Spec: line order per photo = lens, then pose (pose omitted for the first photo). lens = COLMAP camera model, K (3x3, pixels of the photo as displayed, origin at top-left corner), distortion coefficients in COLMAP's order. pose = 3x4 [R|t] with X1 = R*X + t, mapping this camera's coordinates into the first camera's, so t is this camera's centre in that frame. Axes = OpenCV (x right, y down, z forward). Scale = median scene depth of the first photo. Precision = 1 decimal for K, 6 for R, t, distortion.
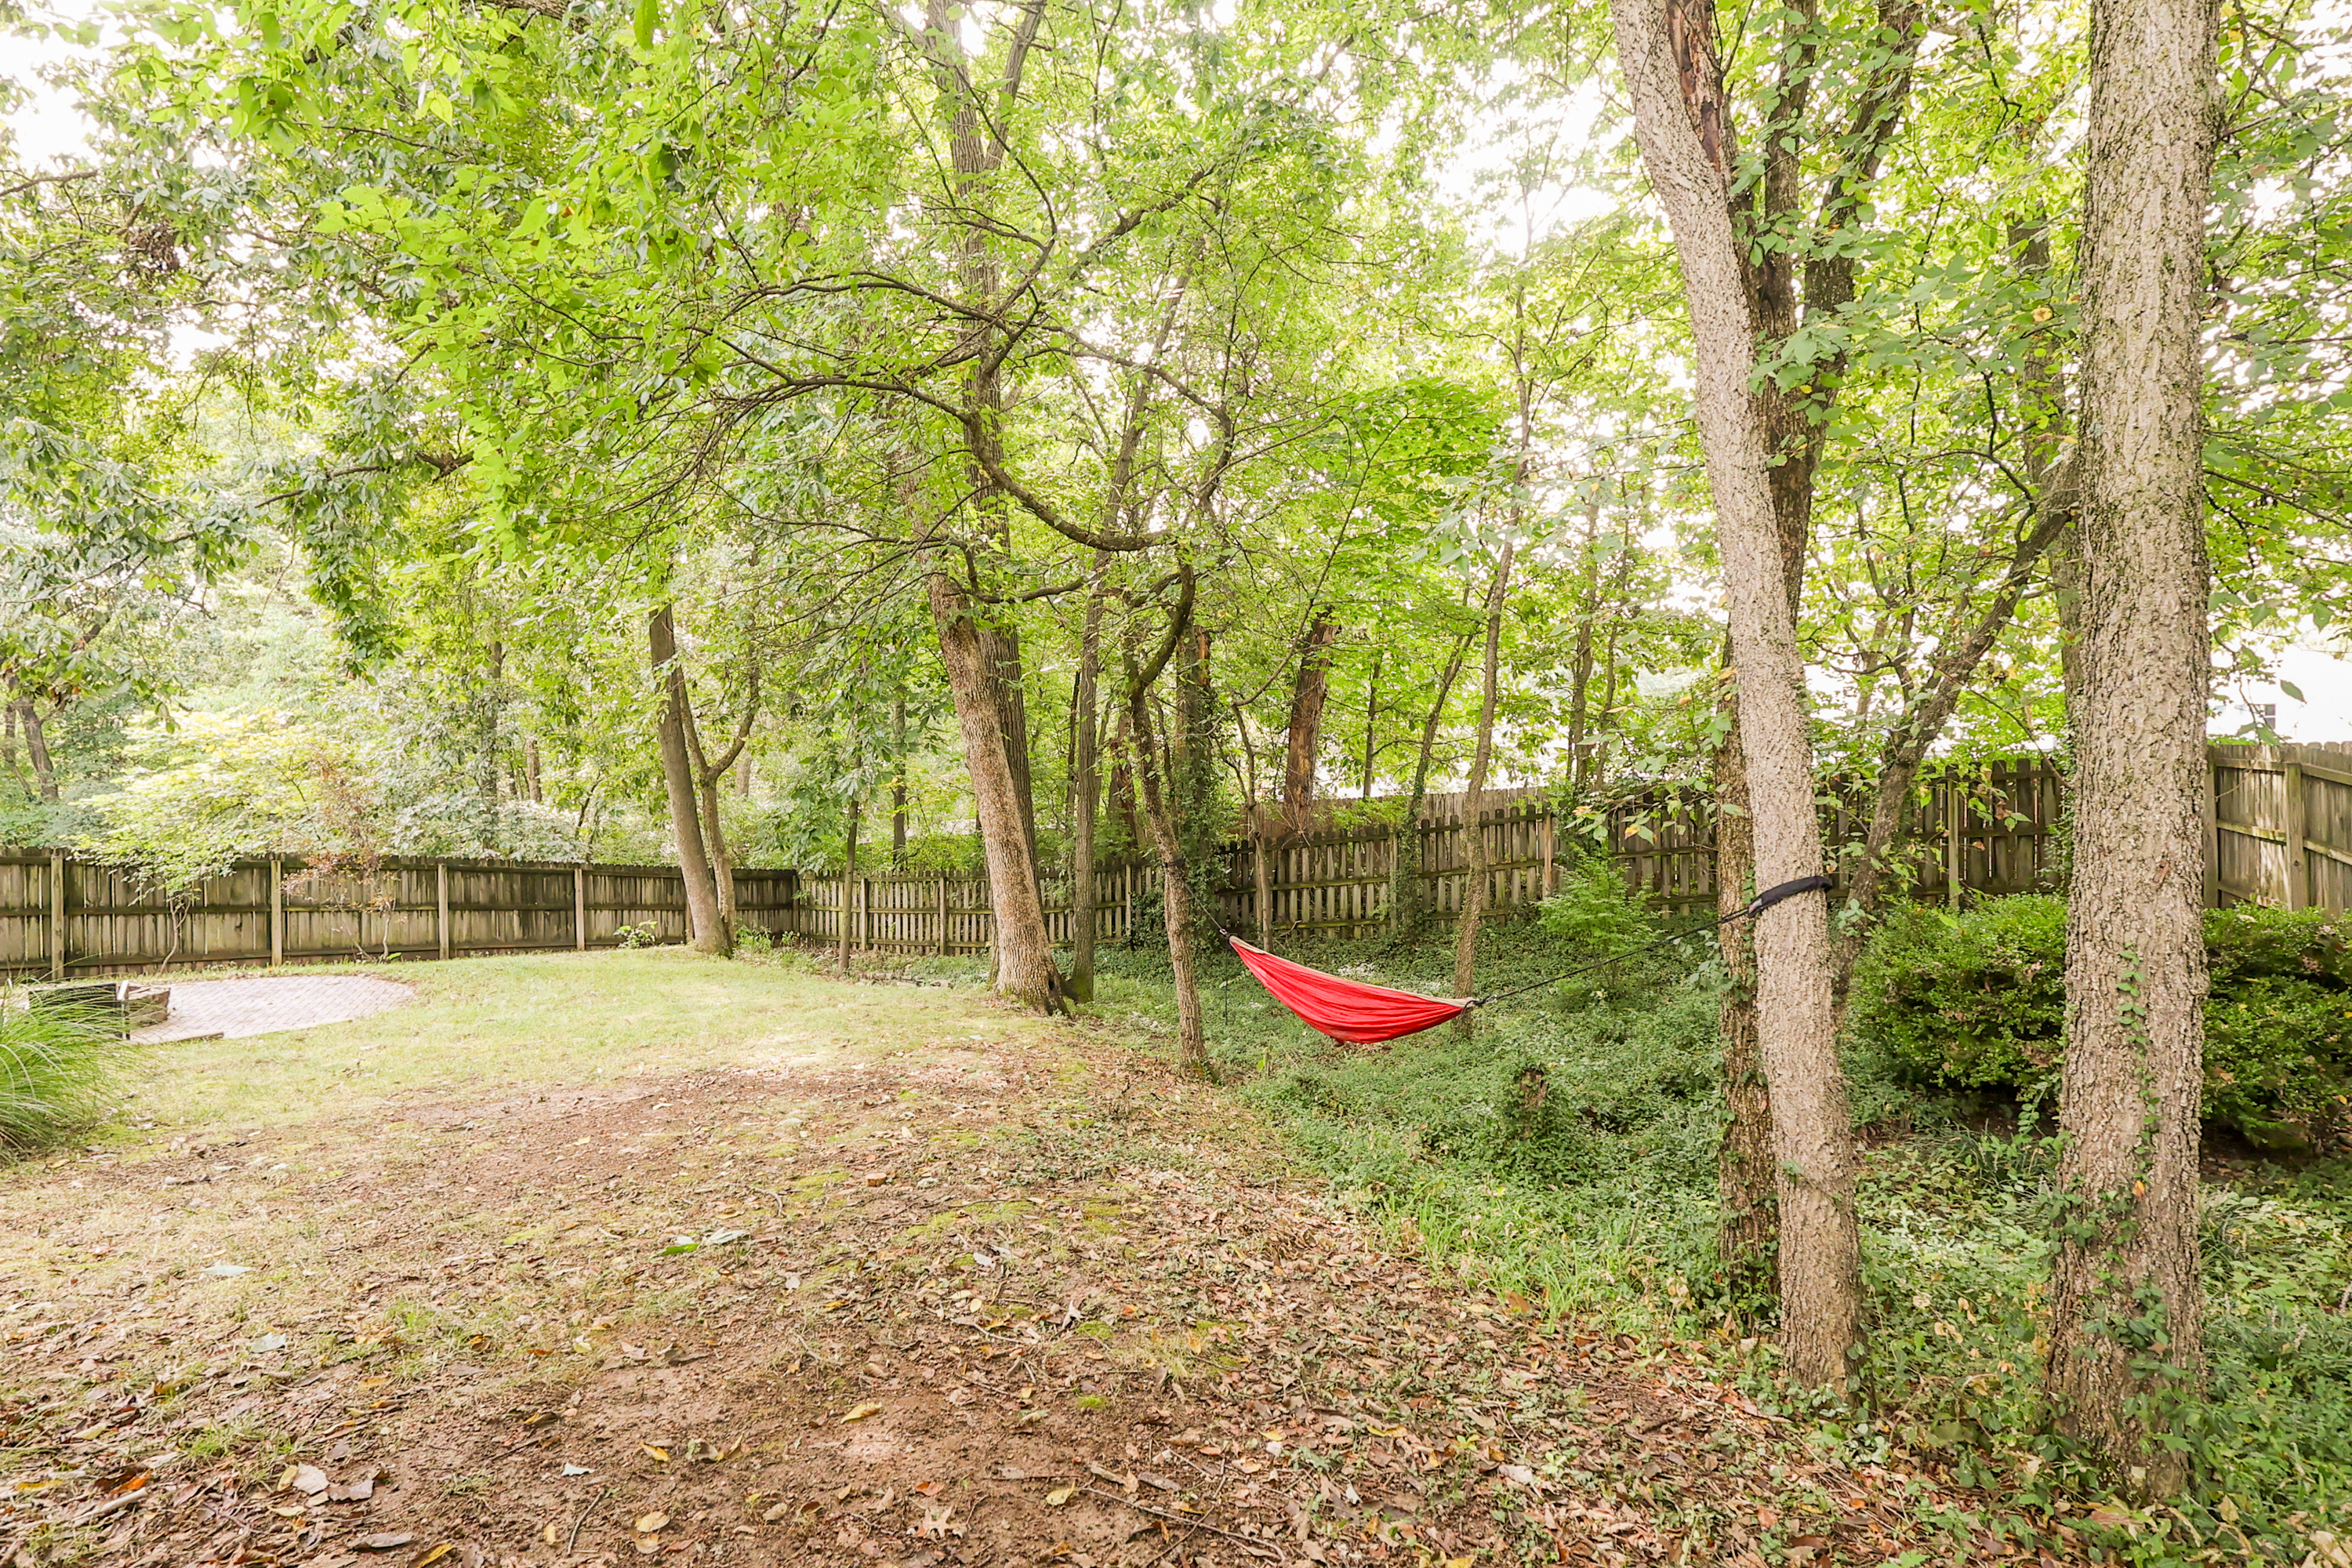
lens RADIAL K [[1076.3, 0, 1178.4], [0, 1076.3, 777.7], [0, 0, 1]] dist [-0.000684, -0.001633]
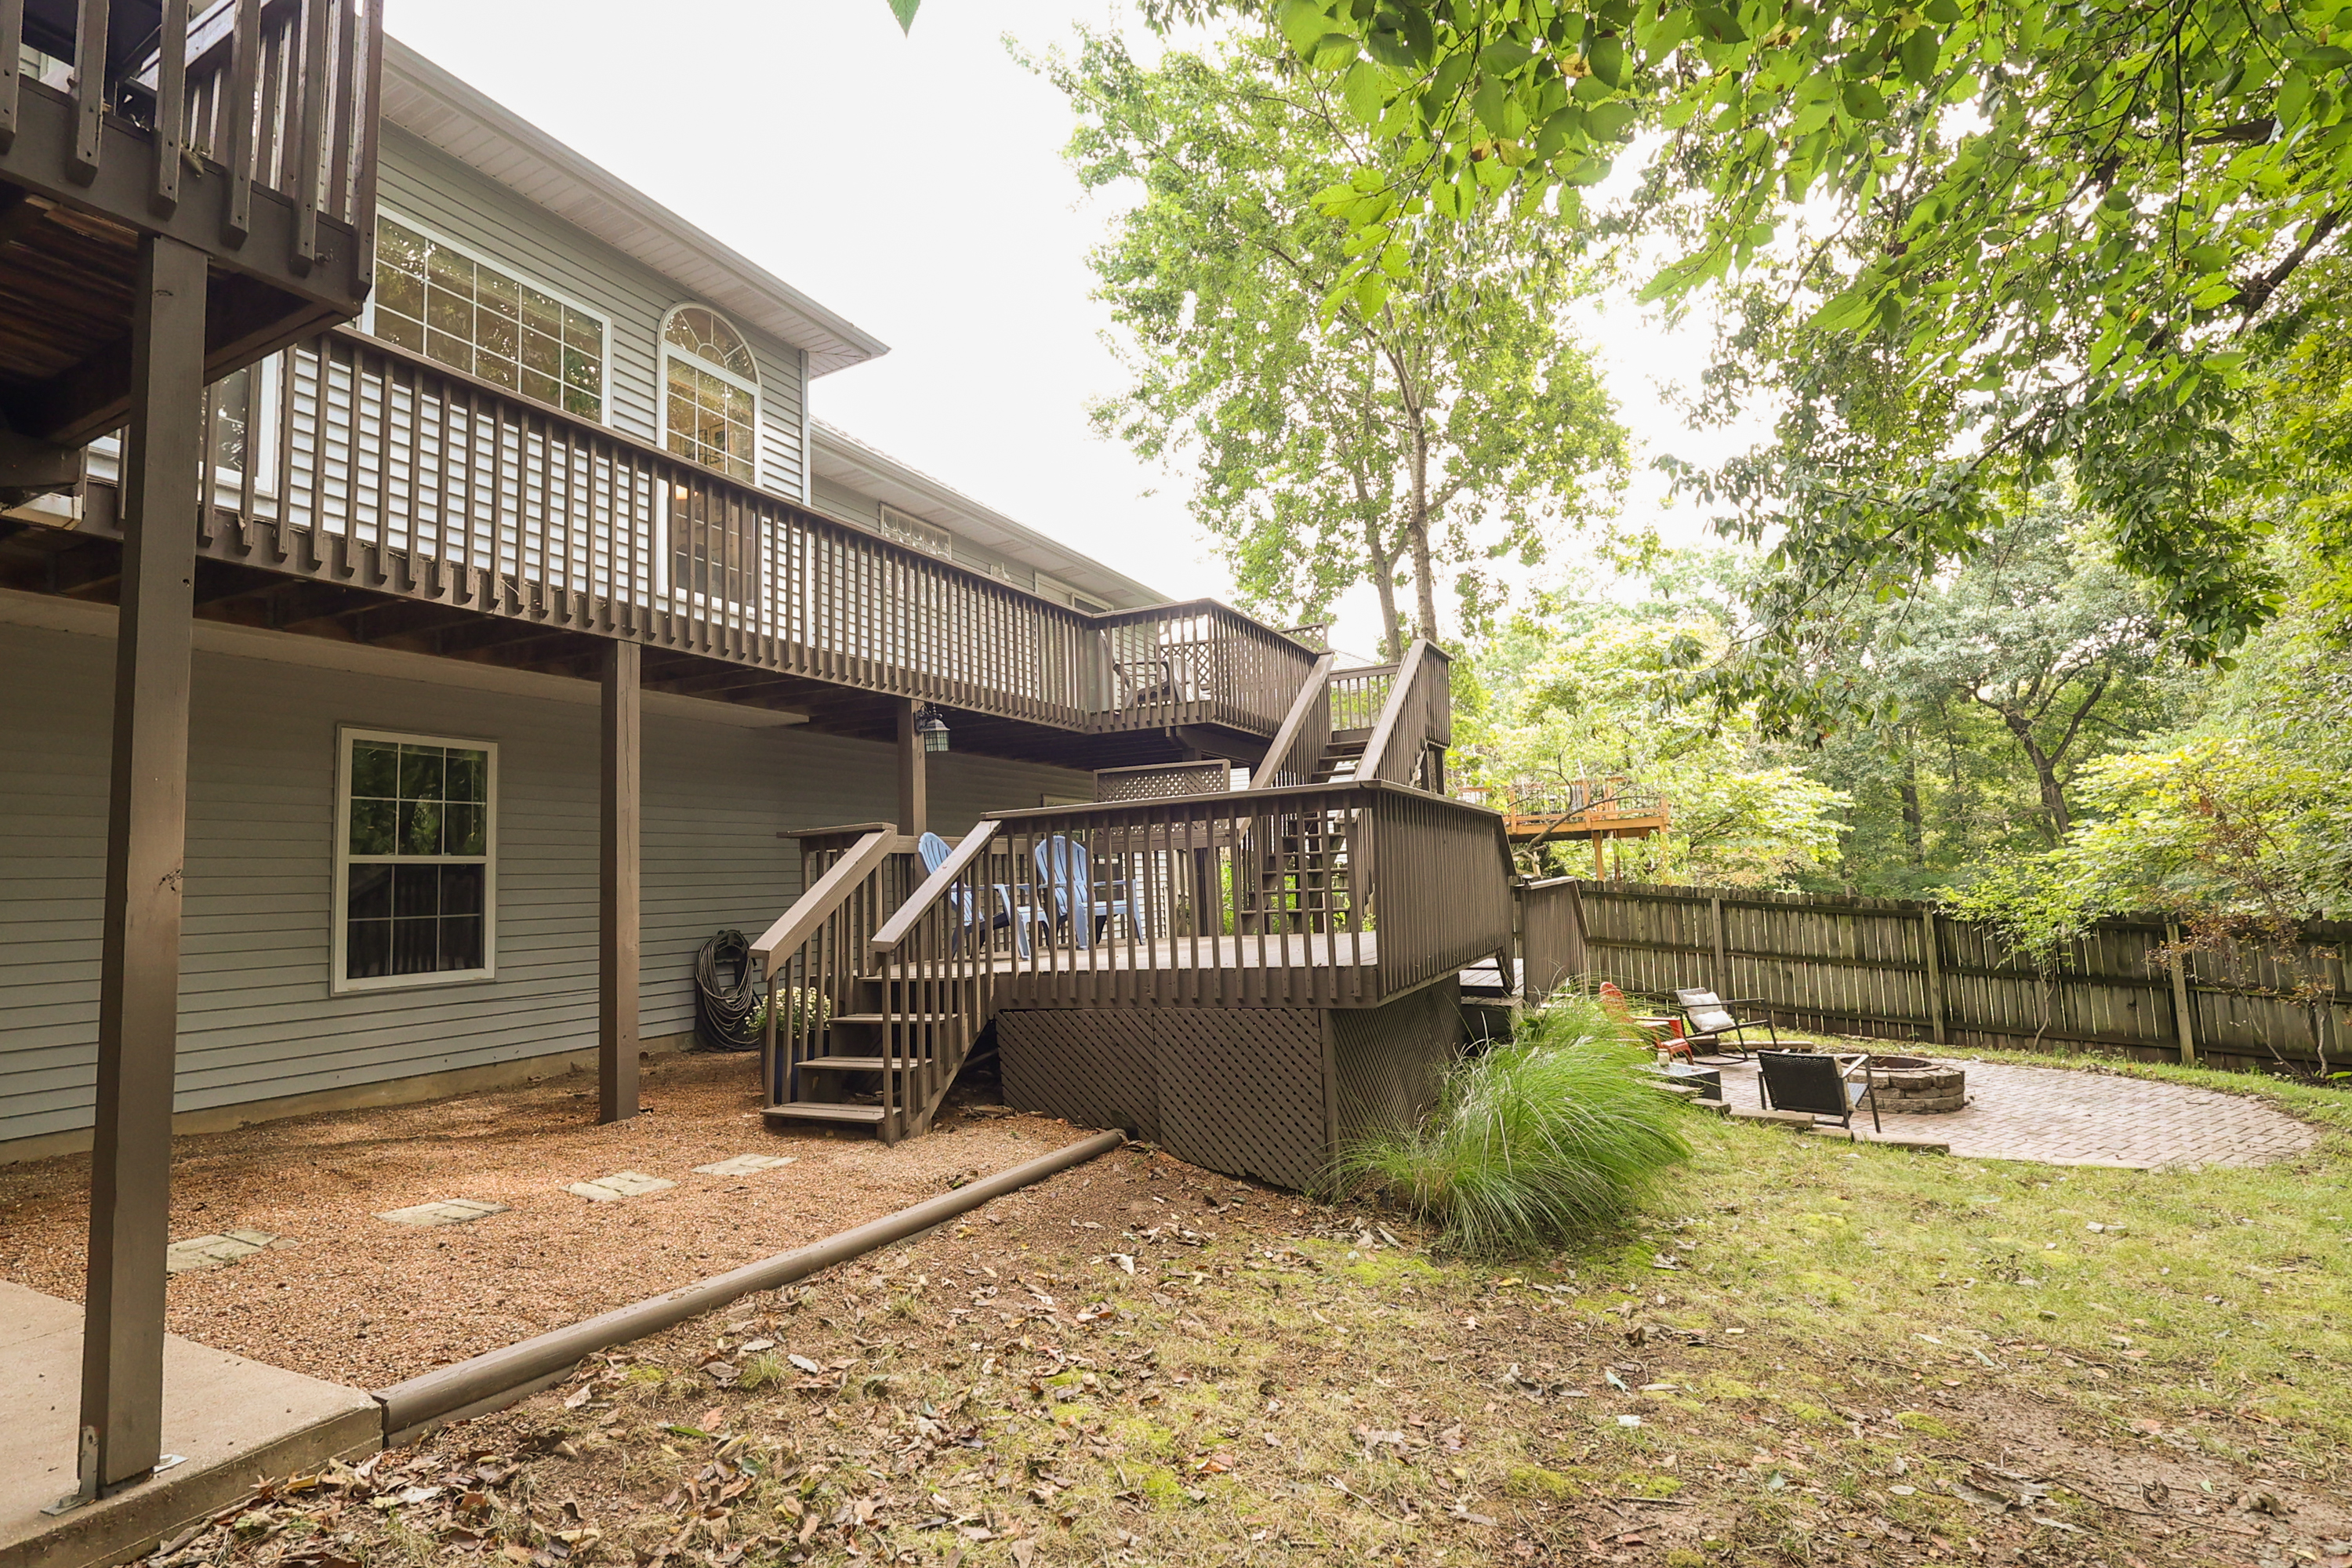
lens RADIAL K [[1076.3, 0, 1178.2], [0, 1076.3, 784.1], [0, 0, 1]] dist [-0.000684, -0.001633]
pose [[0.018317, -0.097209, -0.995095, -0.085715], [0.044381, 0.994360, -0.096320, 0.023367], [0.998847, -0.042399, 0.022527, 0.310533]]
